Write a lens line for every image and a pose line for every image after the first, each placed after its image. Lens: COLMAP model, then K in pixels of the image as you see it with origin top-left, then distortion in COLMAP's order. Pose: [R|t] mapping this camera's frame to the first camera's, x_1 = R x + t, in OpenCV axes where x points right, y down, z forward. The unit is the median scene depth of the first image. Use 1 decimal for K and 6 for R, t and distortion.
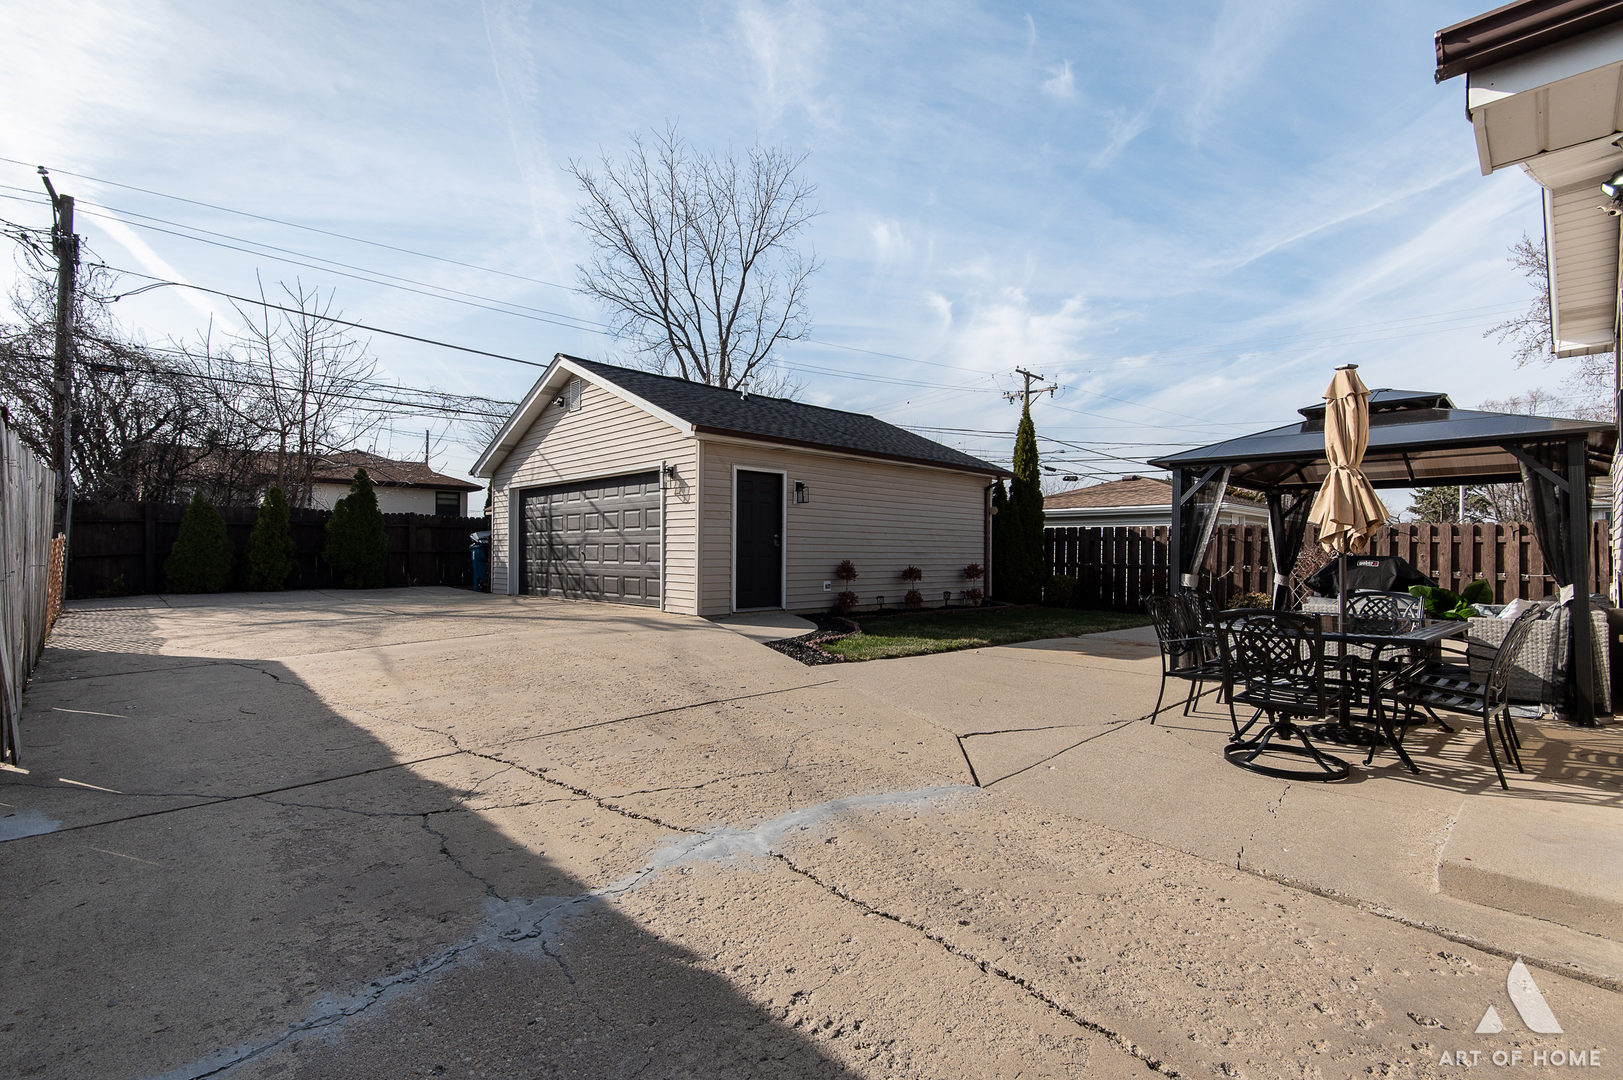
lens RADIAL K [[738.8, 0, 816.4], [0, 738.8, 544.8], [0, 0, 1]] dist [0.032507, -0.005493]
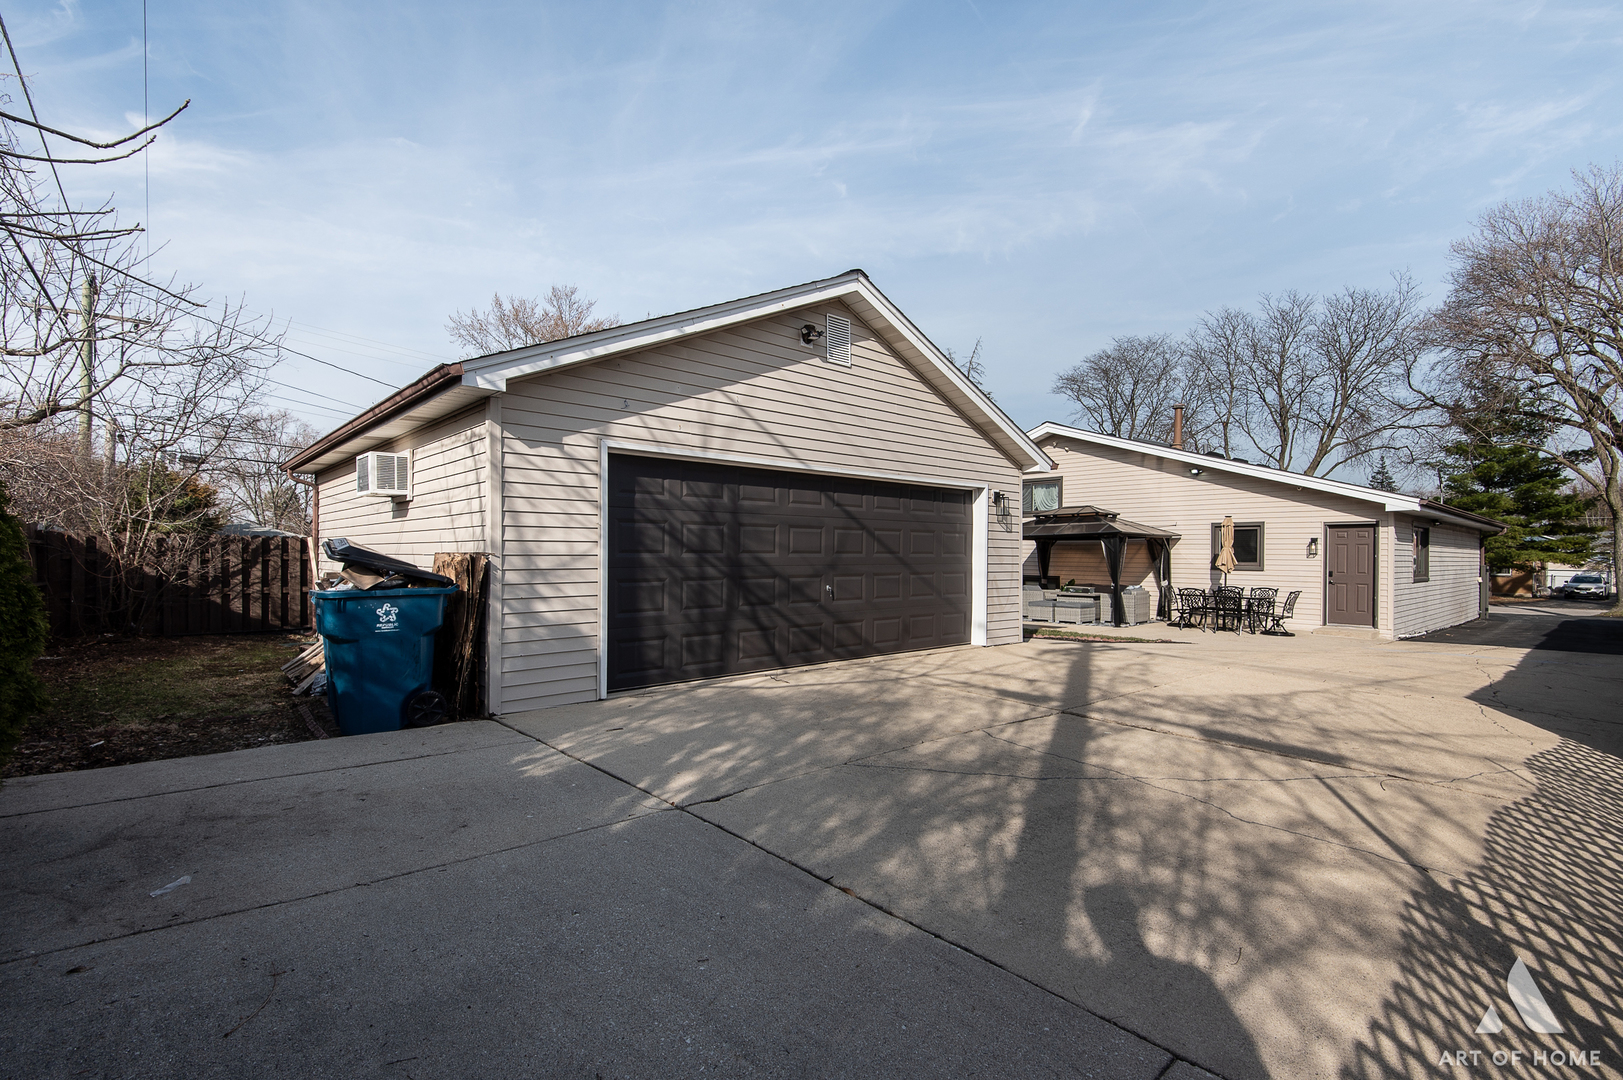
lens RADIAL K [[738.8, 0, 826.8], [0, 738.8, 555.0], [0, 0, 1]] dist [0.032507, -0.005493]
pose [[0.016554, -0.001389, 0.999862, -0.940017], [-0.012347, 0.999923, 0.001593, -0.019348], [-0.999787, -0.012371, 0.016535, 0.980490]]
